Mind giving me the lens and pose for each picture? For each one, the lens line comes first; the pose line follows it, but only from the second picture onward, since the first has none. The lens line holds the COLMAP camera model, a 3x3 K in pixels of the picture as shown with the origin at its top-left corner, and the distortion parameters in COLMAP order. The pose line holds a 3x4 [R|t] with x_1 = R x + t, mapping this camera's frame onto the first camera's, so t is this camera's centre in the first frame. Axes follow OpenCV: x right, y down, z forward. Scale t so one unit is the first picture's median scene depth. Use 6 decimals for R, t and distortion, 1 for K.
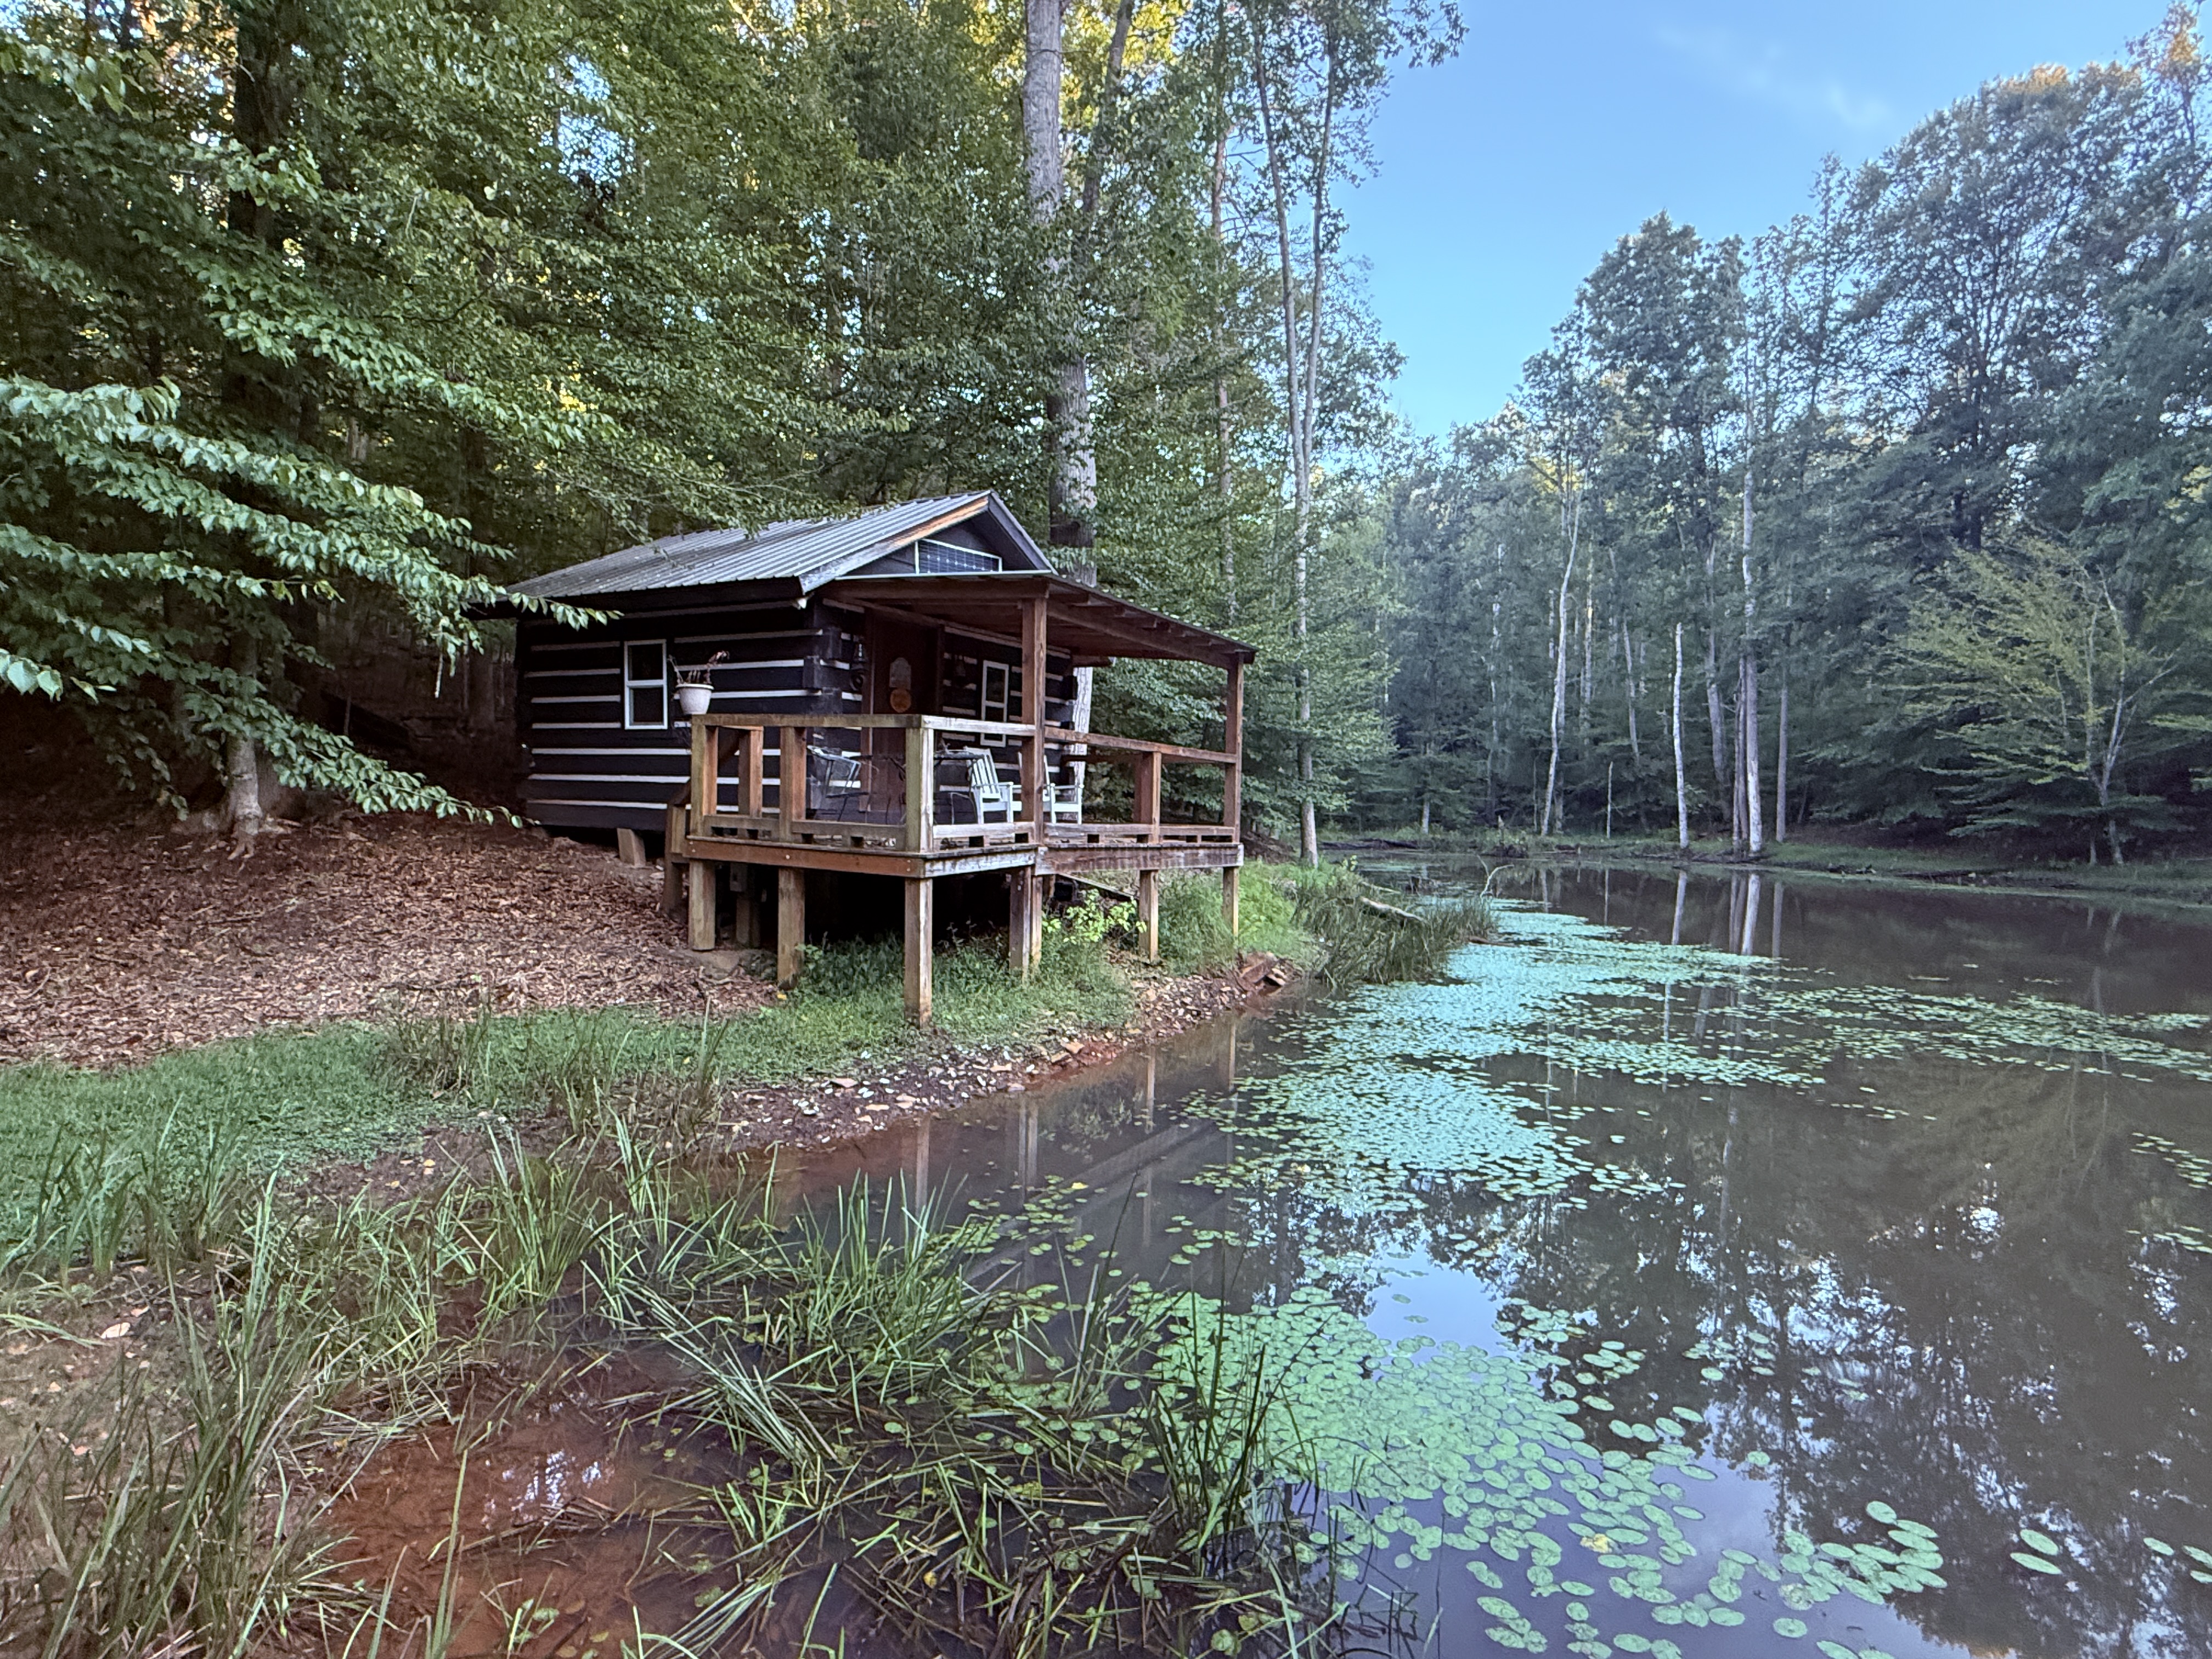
lens RADIAL K [[1184.8, 0, 1106.6], [0, 1184.8, 832.2], [0, 0, 1]] dist [0.001473, -0.001286]
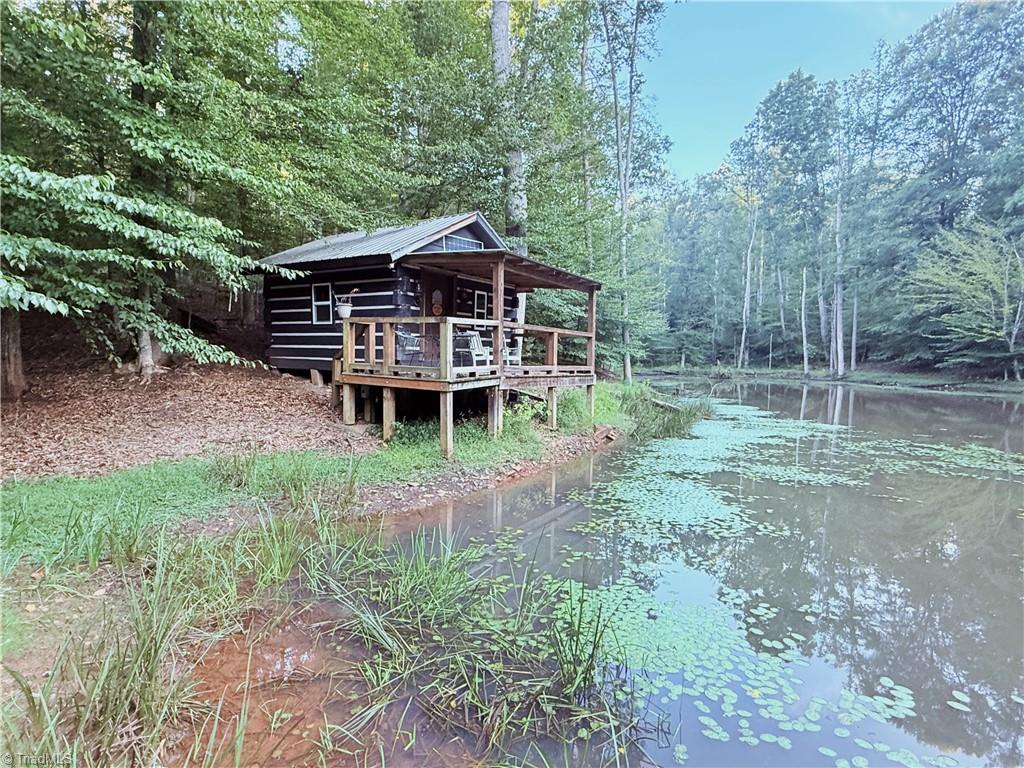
lens RADIAL K [[548.5, 0, 511.0], [0, 548.5, 384.8], [0, 0, 1]] dist [0.001473, -0.001286]
pose [[0.999127, -0.006234, -0.041311, 0.002185], [0.007472, 0.999525, 0.029890, -0.002329], [0.041105, -0.030173, 0.998699, -0.005878]]
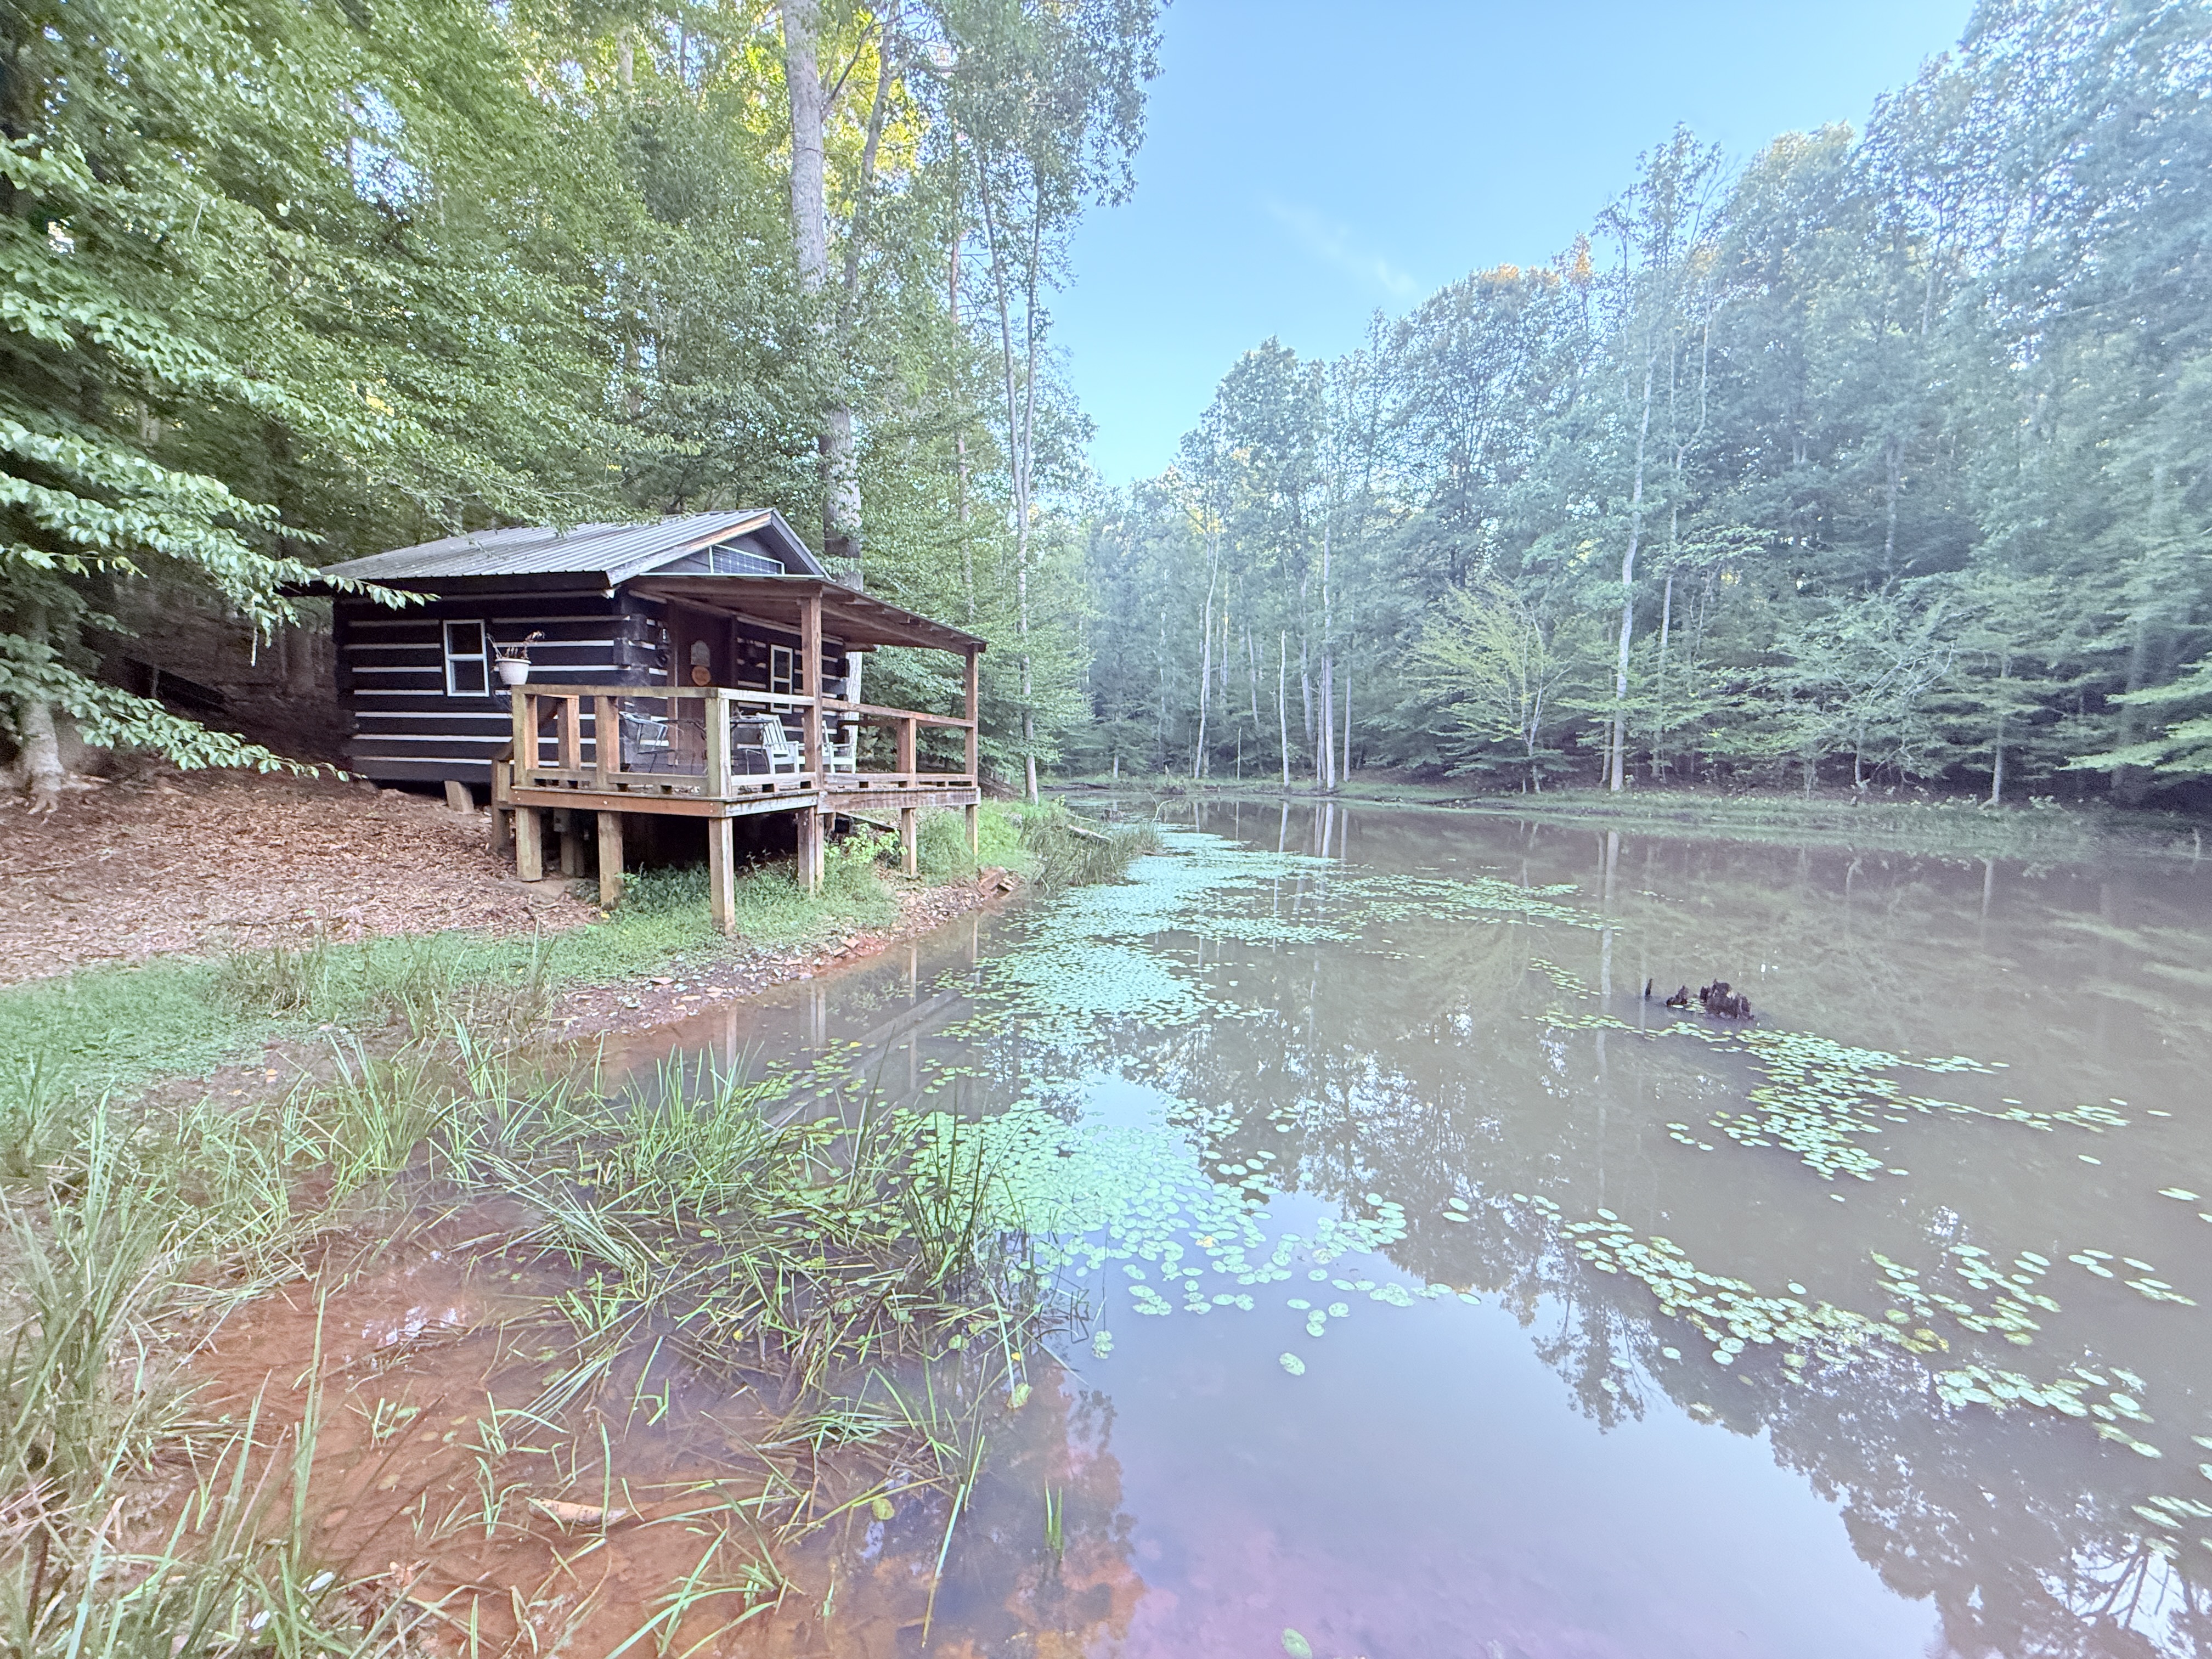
lens RADIAL K [[883.8, 0, 1102.4], [0, 883.8, 826.2], [0, 0, 1]] dist [0.001393, -0.000387]
pose [[0.969719, -0.024008, 0.243041, 0.005816], [0.010940, 0.998428, 0.054977, 0.000456], [-0.243979, -0.050654, 0.968457, -0.011721]]
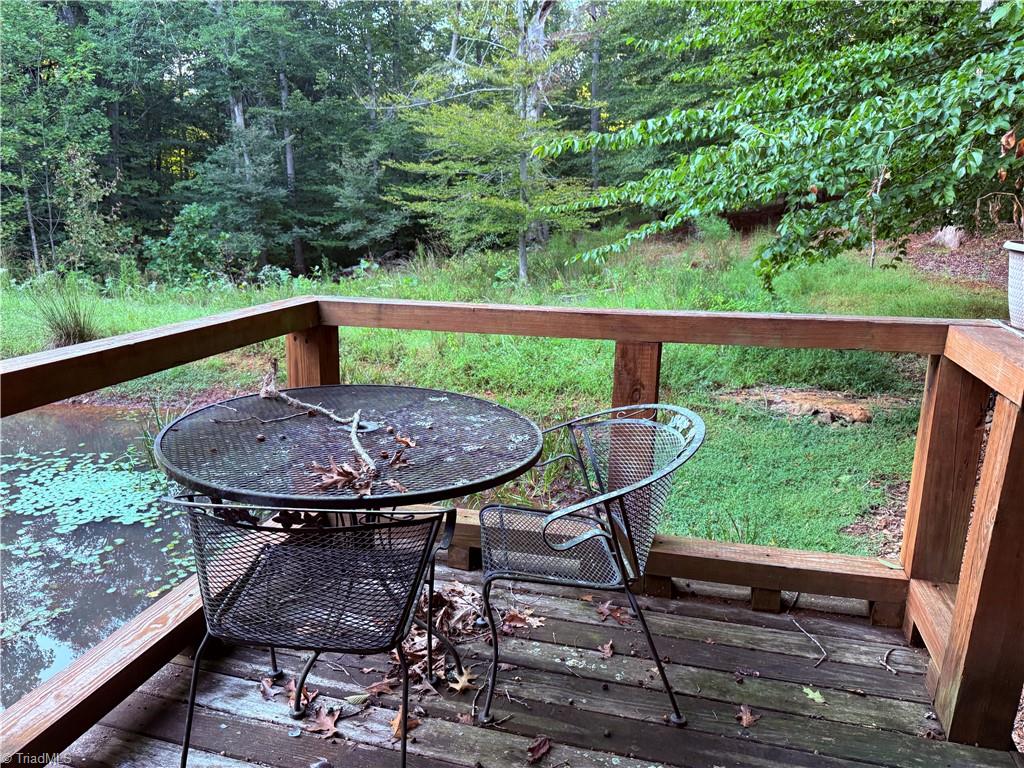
lens RADIAL K [[746.5, 0, 510.9], [0, 746.5, 386.2], [0, 0, 1]] dist [0.049232, -0.070296]
pose [[-0.970354, 0.029385, -0.239893, -0.124005], [-0.039002, 0.960534, 0.275415, -0.114928], [0.238519, 0.276606, -0.930912, 1.007012]]
